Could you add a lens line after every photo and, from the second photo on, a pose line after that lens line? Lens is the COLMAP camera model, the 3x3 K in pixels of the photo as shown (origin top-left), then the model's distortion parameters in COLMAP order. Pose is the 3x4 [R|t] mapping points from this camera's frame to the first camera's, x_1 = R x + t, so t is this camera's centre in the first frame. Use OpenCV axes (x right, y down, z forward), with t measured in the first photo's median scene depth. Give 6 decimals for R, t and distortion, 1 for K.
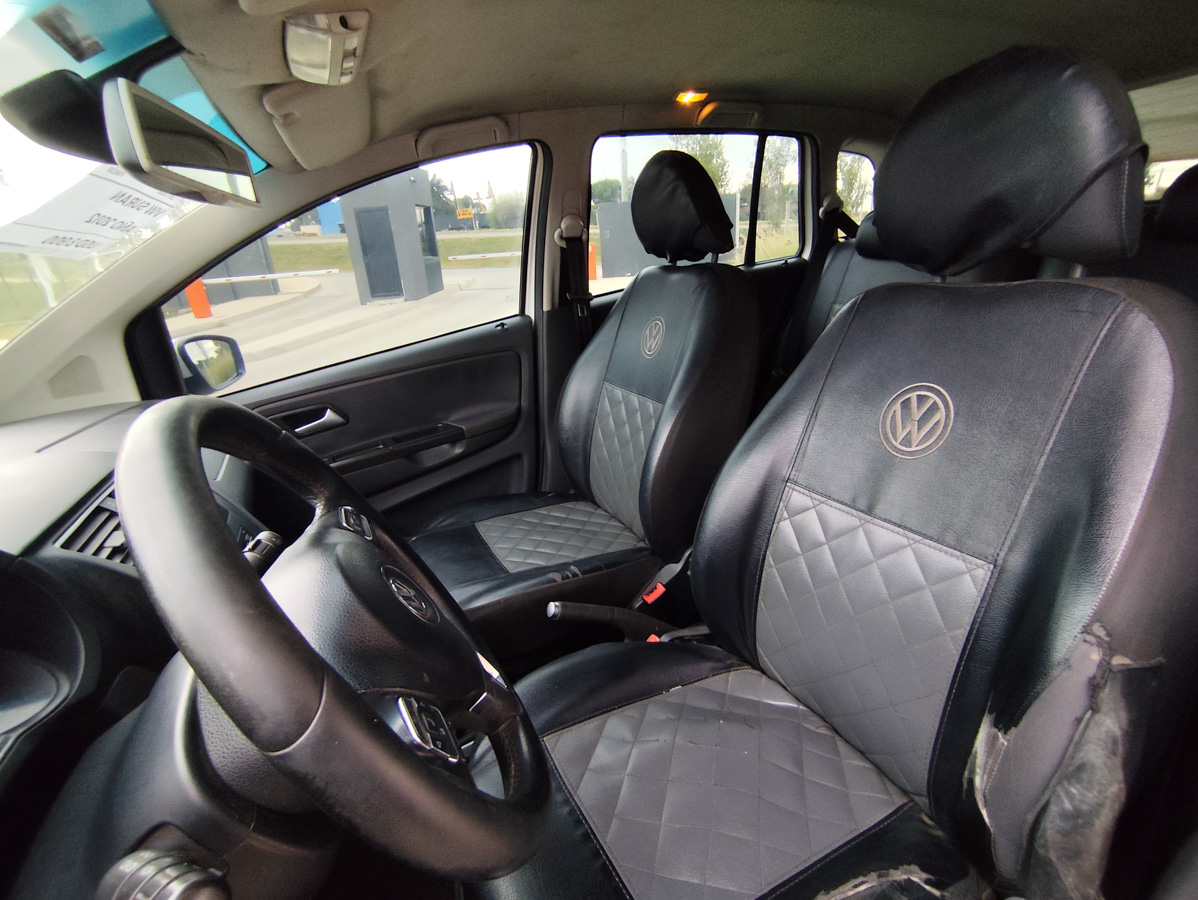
lens RADIAL K [[538.0, 0, 597.4], [0, 538.0, 449.4], [0, 0, 1]] dist [-0.016515, 0.000542]
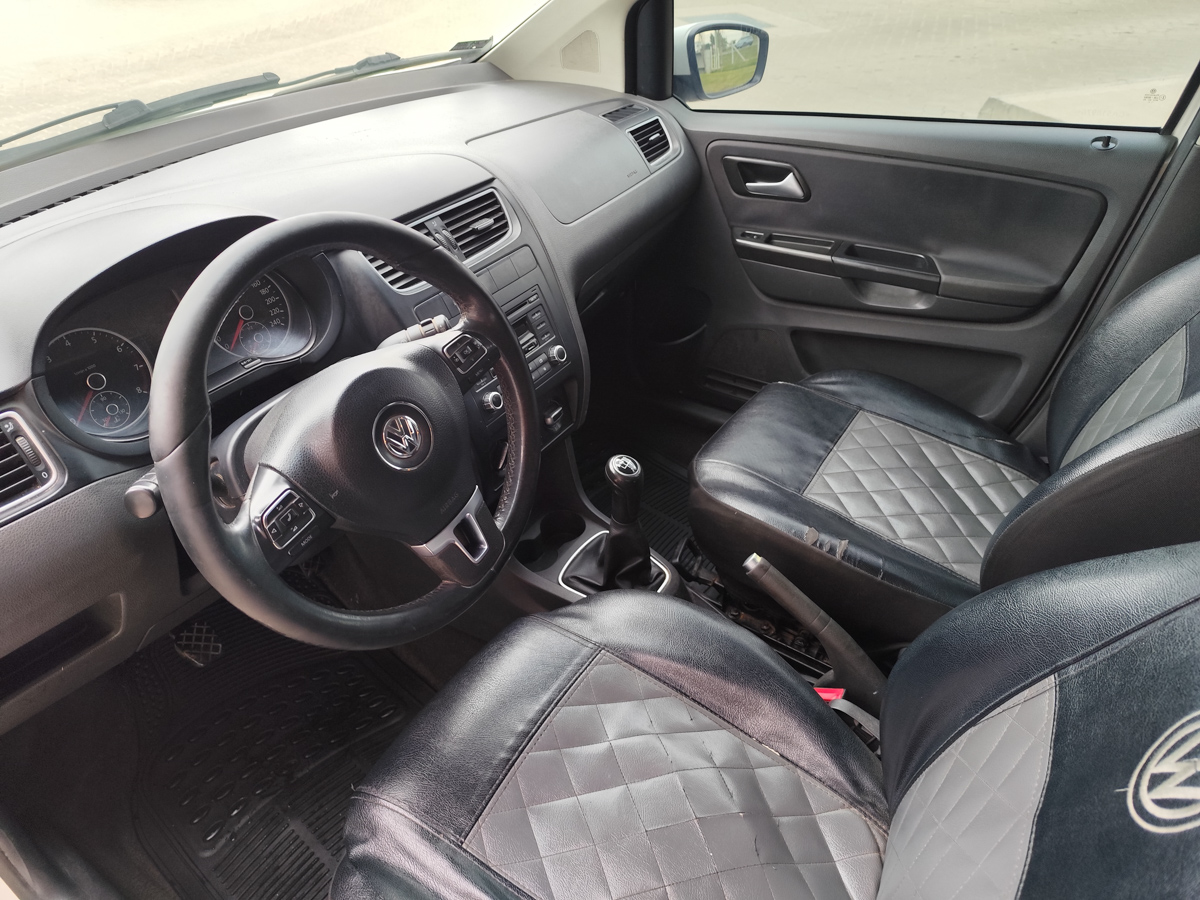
lens RADIAL K [[821.8, 0, 596.1], [0, 821.8, 449.2], [0, 0, 1]] dist [0.001604, -0.002892]
pose [[0.499954, 0.594617, -0.629664, 0.286672], [-0.349406, 0.803741, 0.481576, -0.206010], [0.792441, -0.020757, 0.609596, 0.069025]]
